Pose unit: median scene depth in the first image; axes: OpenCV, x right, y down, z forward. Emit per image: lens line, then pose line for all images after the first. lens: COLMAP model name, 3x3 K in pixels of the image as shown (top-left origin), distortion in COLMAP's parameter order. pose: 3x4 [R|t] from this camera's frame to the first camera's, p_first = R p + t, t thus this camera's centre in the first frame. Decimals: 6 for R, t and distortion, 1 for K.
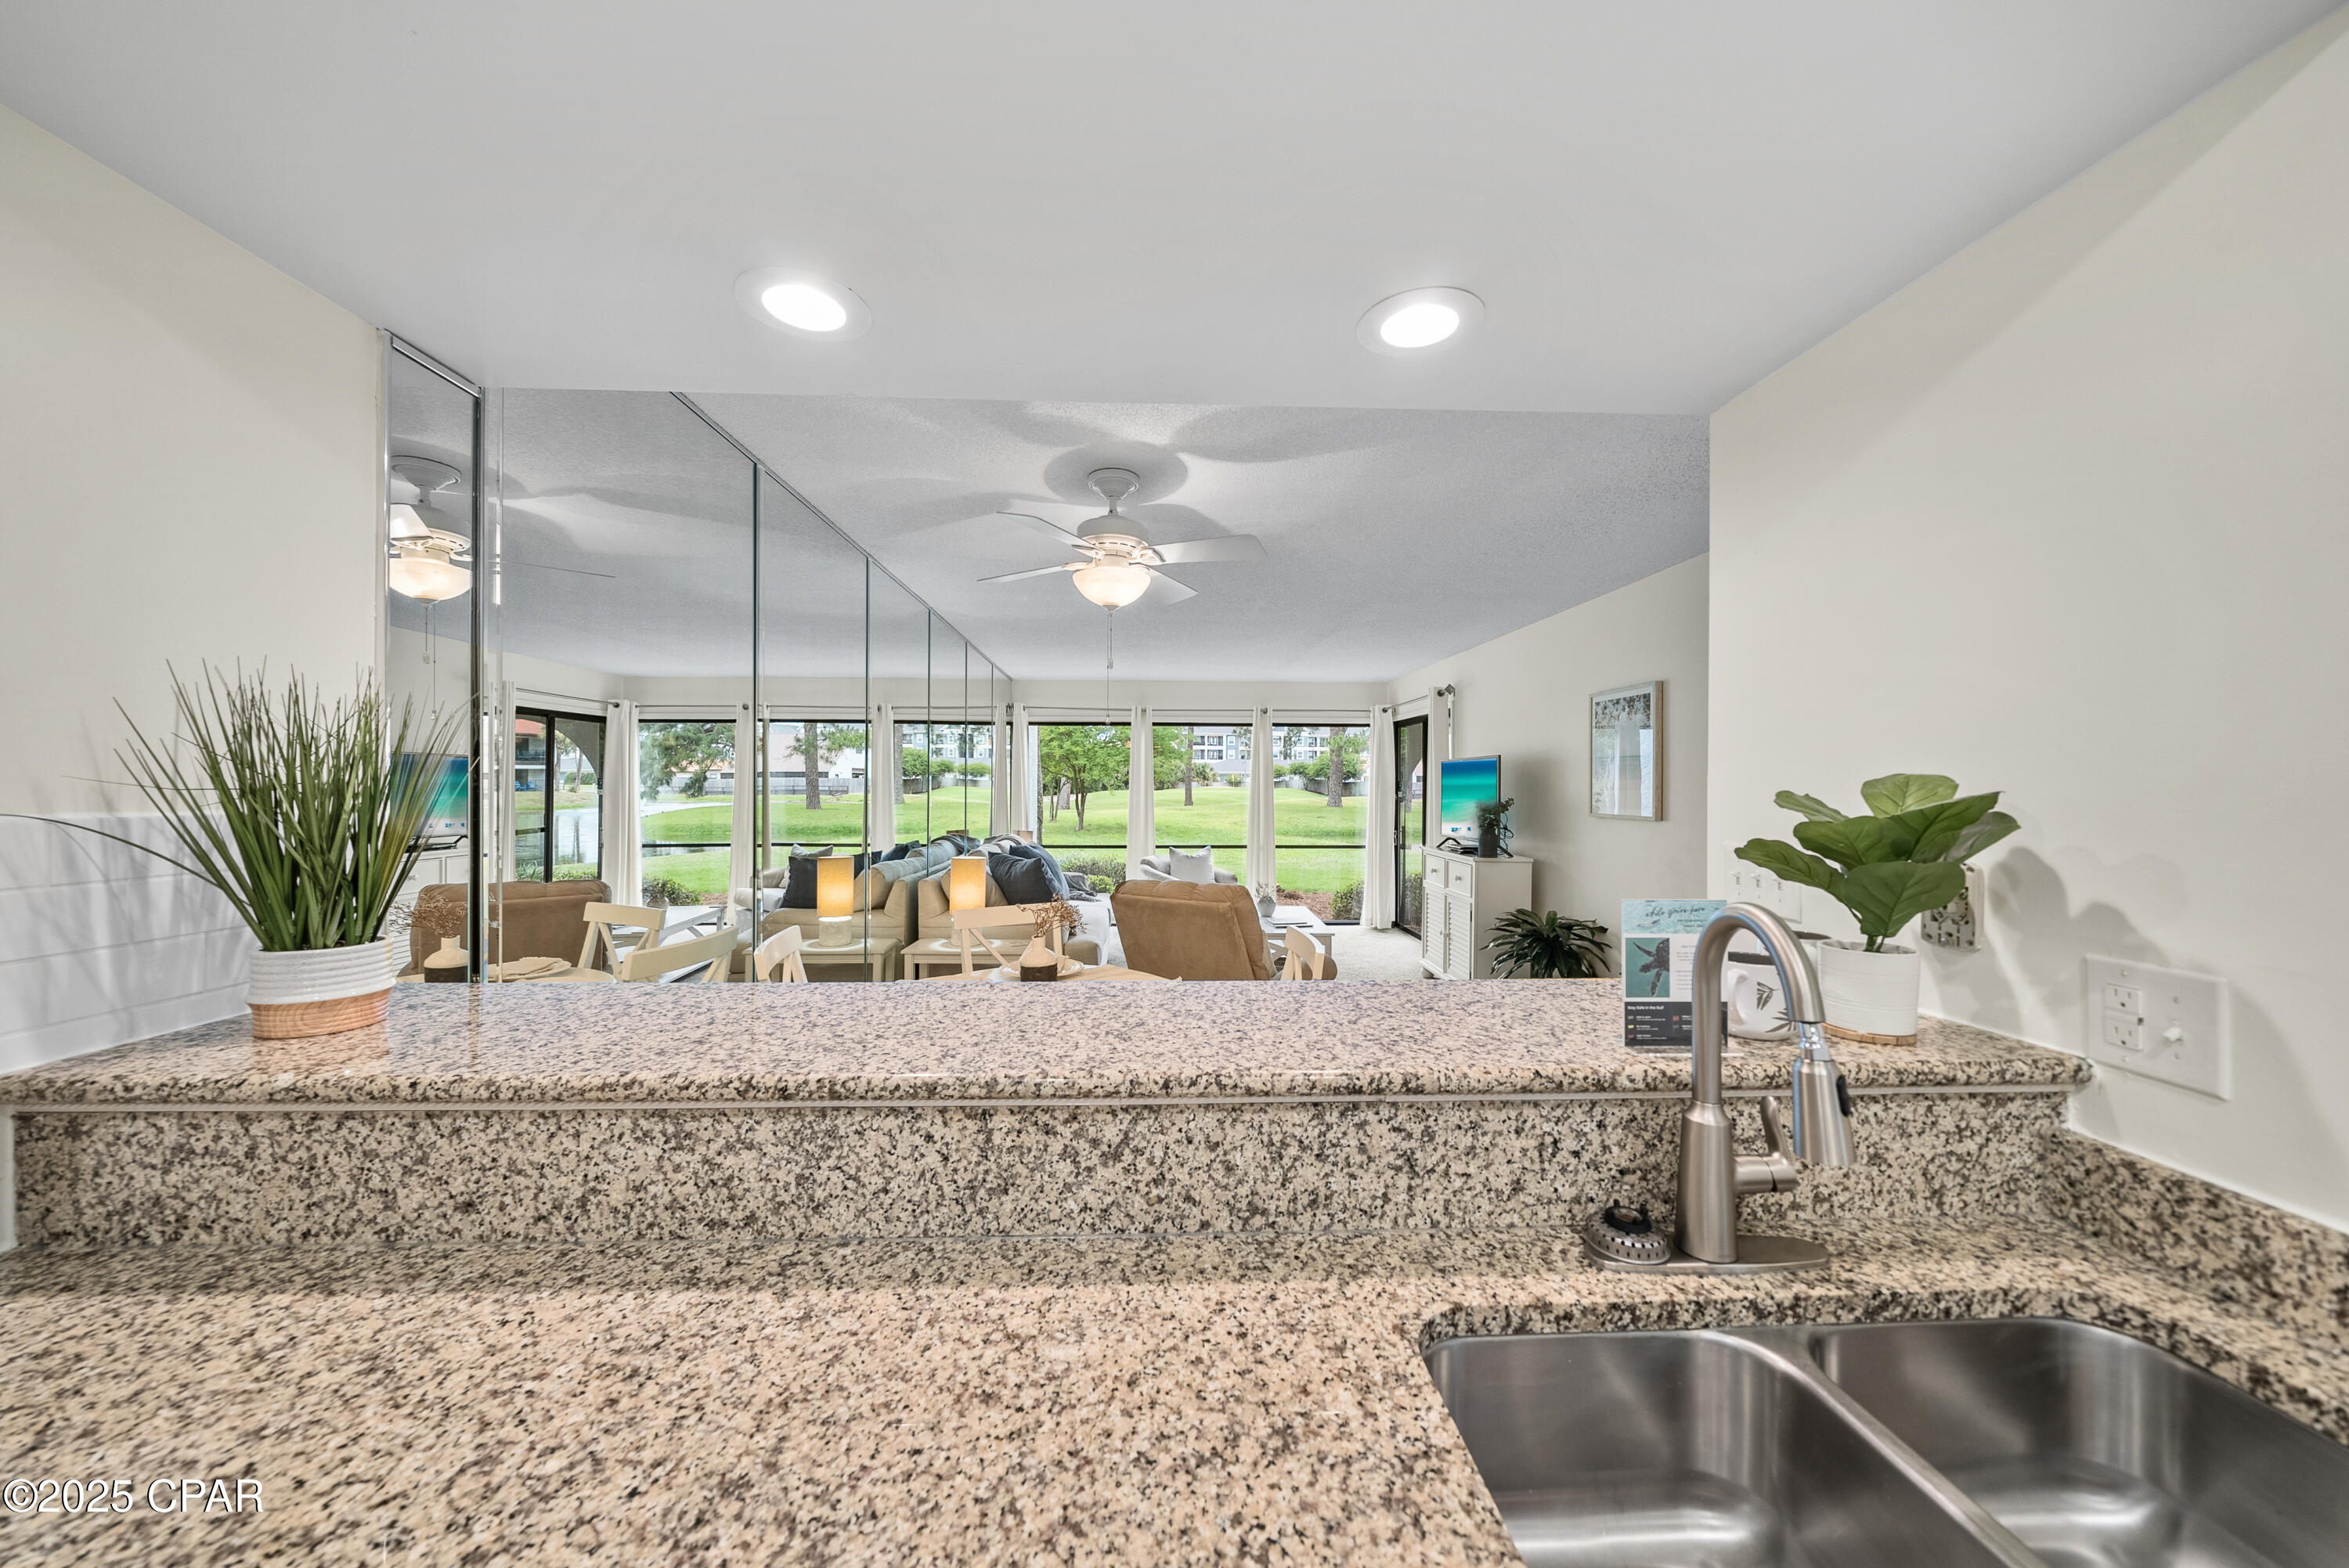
lens RADIAL K [[815.2, 0, 1191.1], [0, 815.2, 782.0], [0, 0, 1]] dist [0.000511, 0.000041]
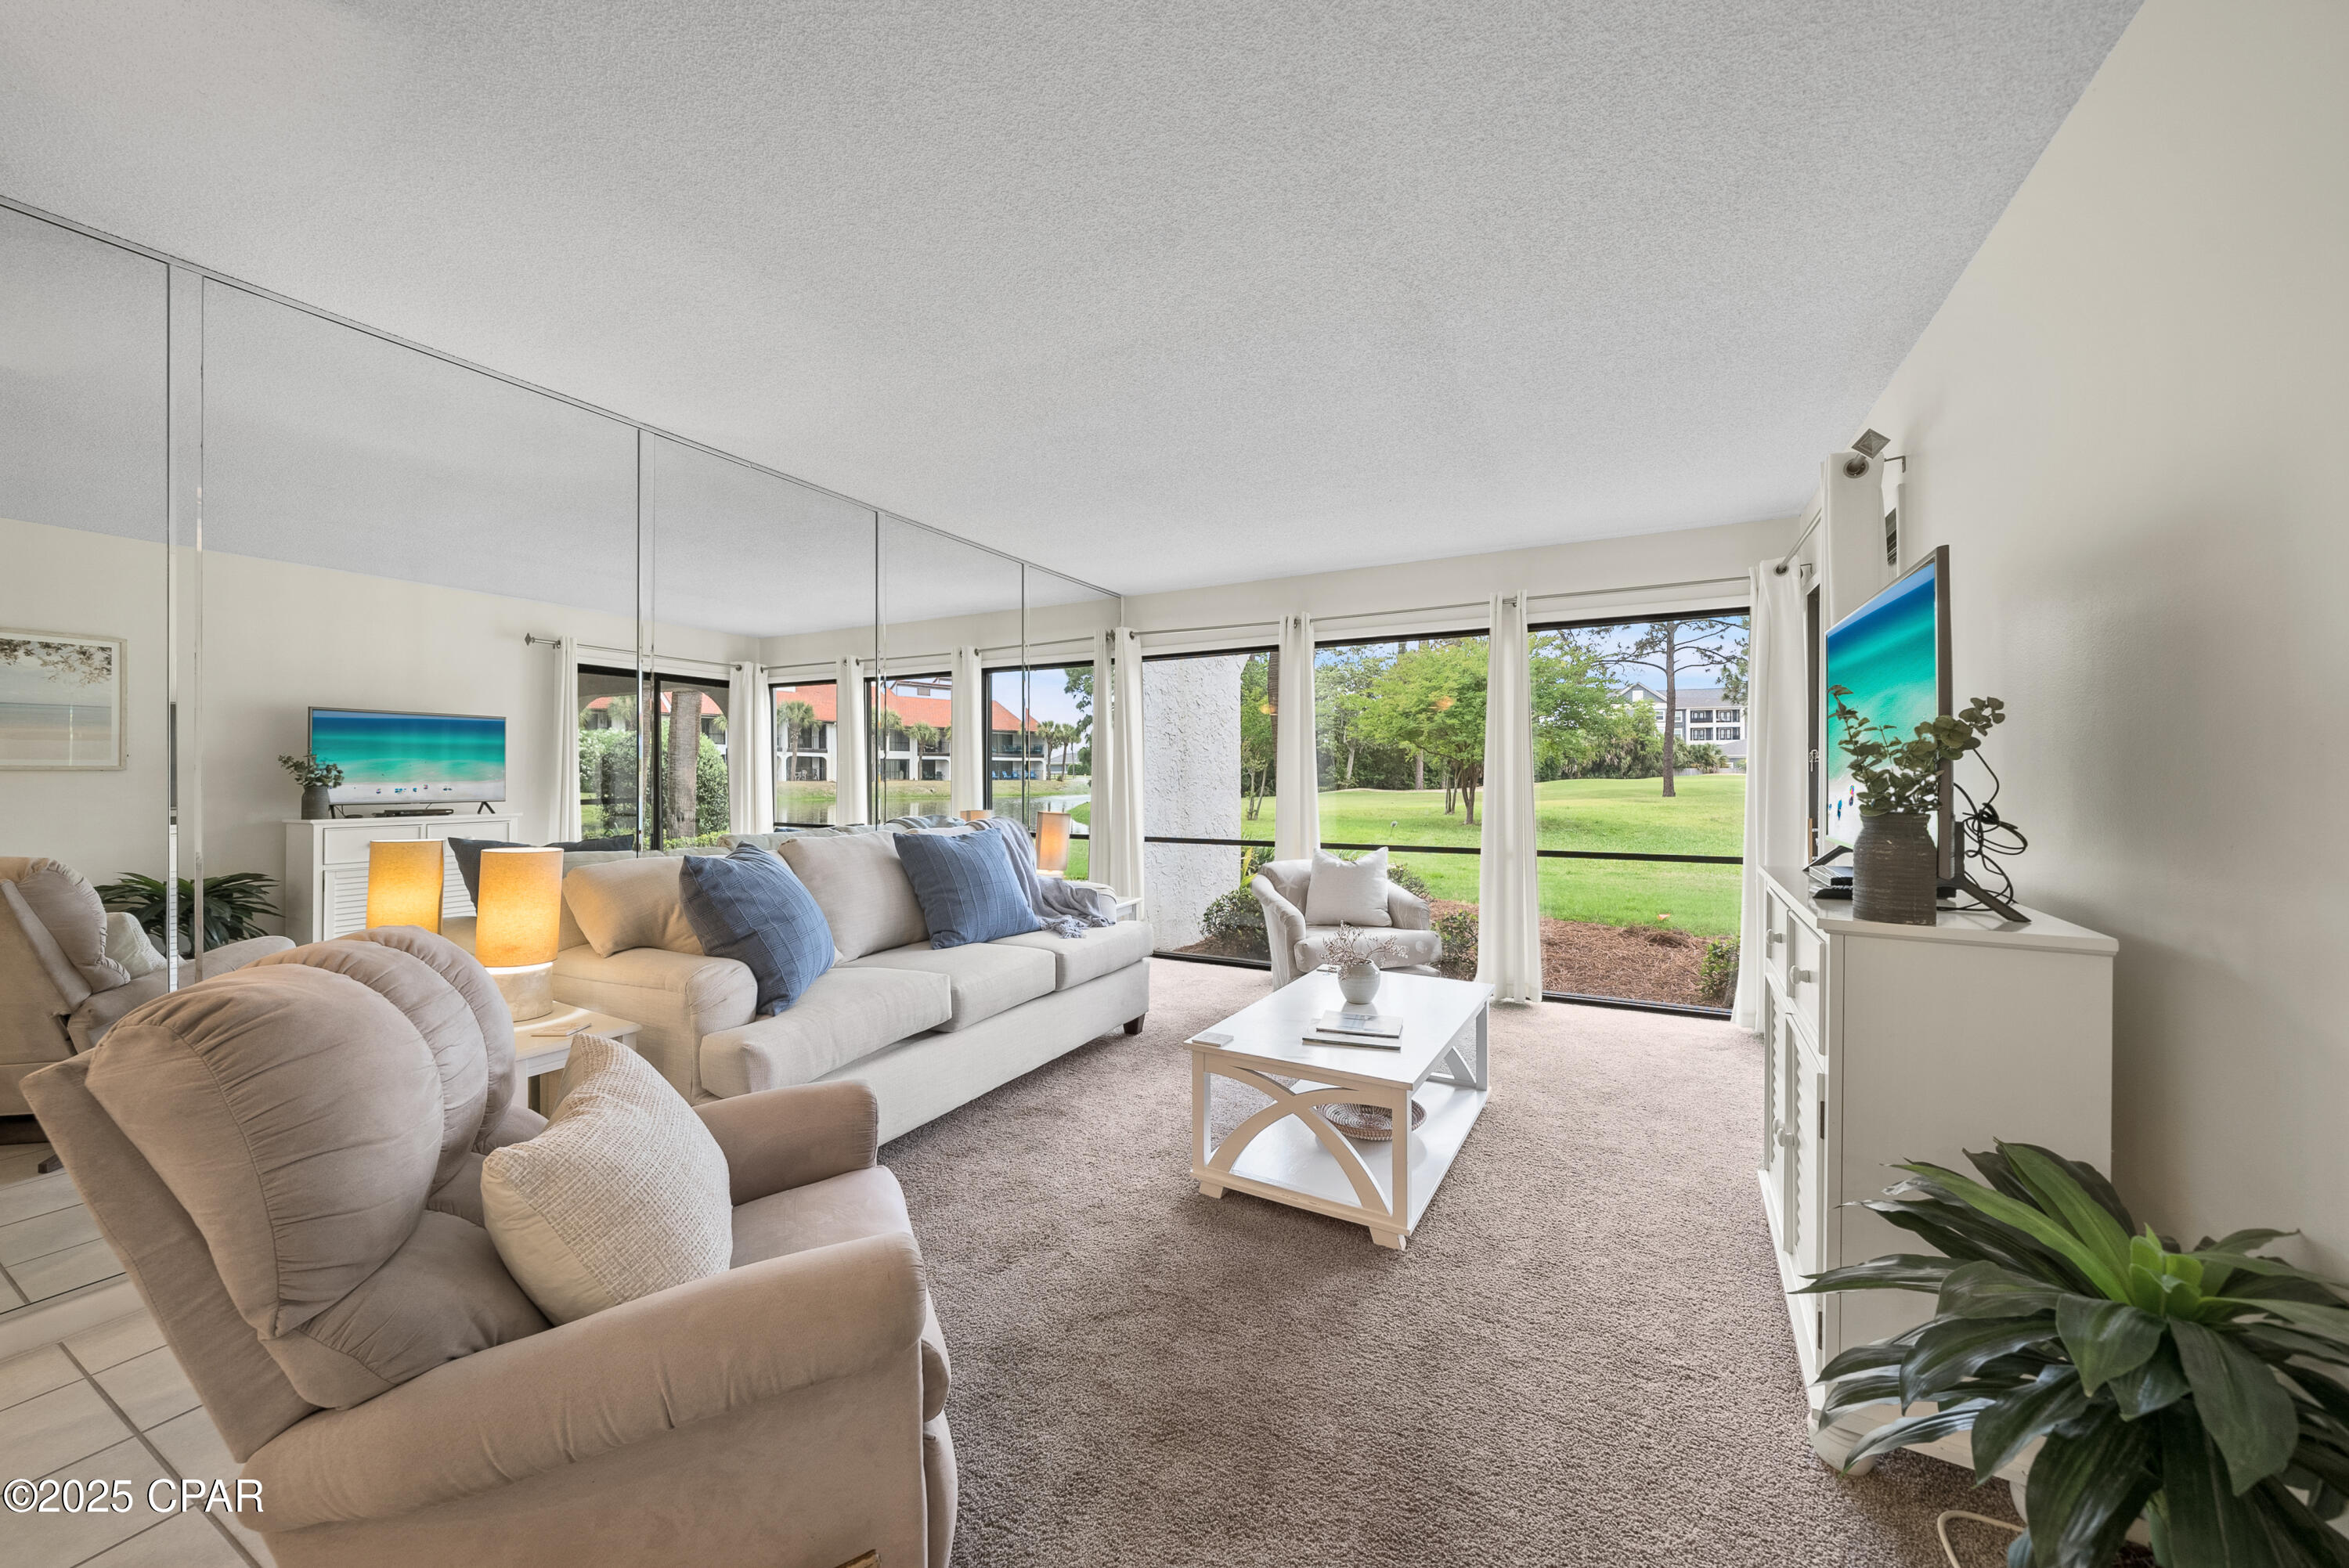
lens RADIAL K [[854.2, 0, 1156.3], [0, 854.2, 785.3], [0, 0, 1]] dist [0.000722, 0.000008]
pose [[0.838408, 0.004258, -0.545027, 0.208503], [0.003484, 0.999907, 0.013171, 0.026310], [0.545032, -0.012942, 0.838315, 0.407084]]
